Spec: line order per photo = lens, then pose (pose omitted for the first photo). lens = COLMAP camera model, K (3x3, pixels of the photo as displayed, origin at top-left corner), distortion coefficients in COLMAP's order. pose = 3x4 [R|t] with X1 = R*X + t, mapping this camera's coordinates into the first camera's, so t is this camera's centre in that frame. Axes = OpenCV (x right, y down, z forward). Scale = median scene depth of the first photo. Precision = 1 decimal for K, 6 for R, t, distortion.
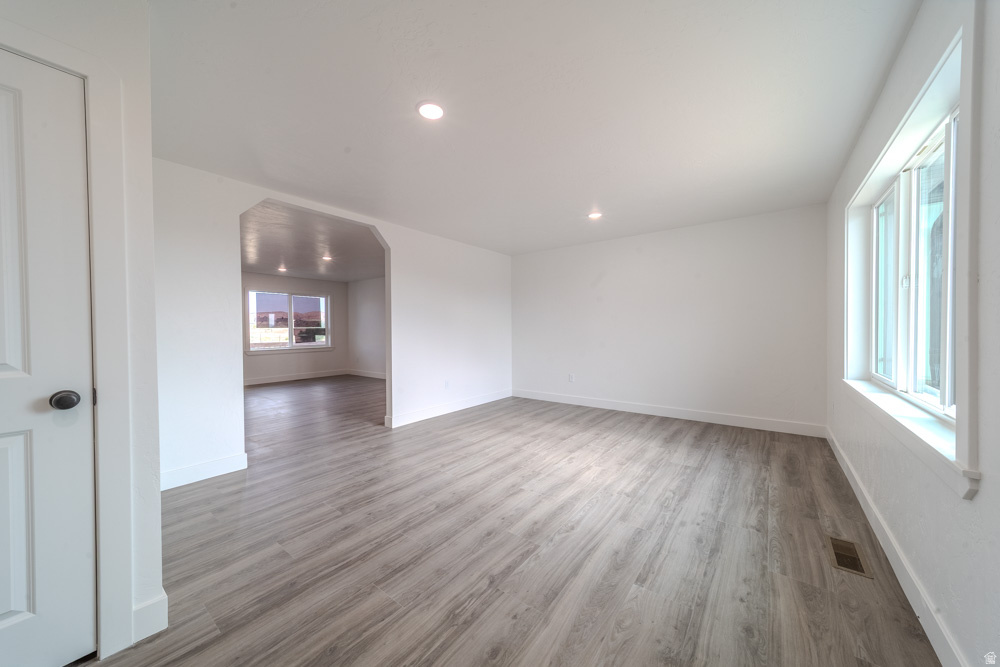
lens RADIAL K [[352.0, 0, 499.2], [0, 352.0, 332.7], [0, 0, 1]] dist [0.002723, 0.000085]
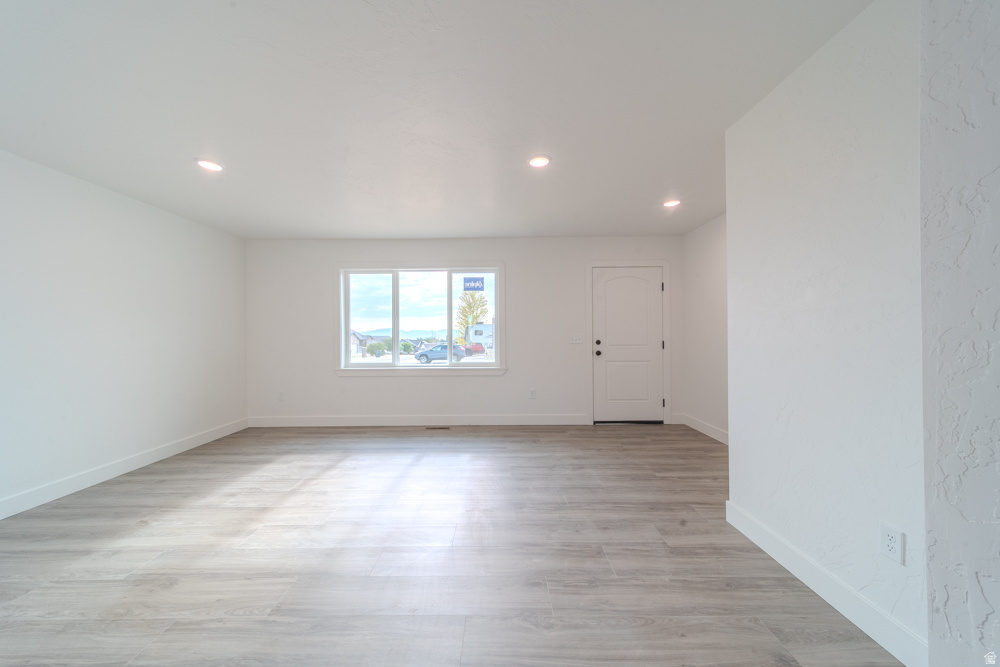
lens RADIAL K [[352.0, 0, 495.3], [0, 352.0, 333.4], [0, 0, 1]] dist [0.002723, 0.000085]
pose [[-0.605087, 0.019855, 0.795912, -0.881906], [0.020914, 0.999740, -0.009040, -0.008094], [-0.795885, 0.011176, -0.605345, 1.542186]]
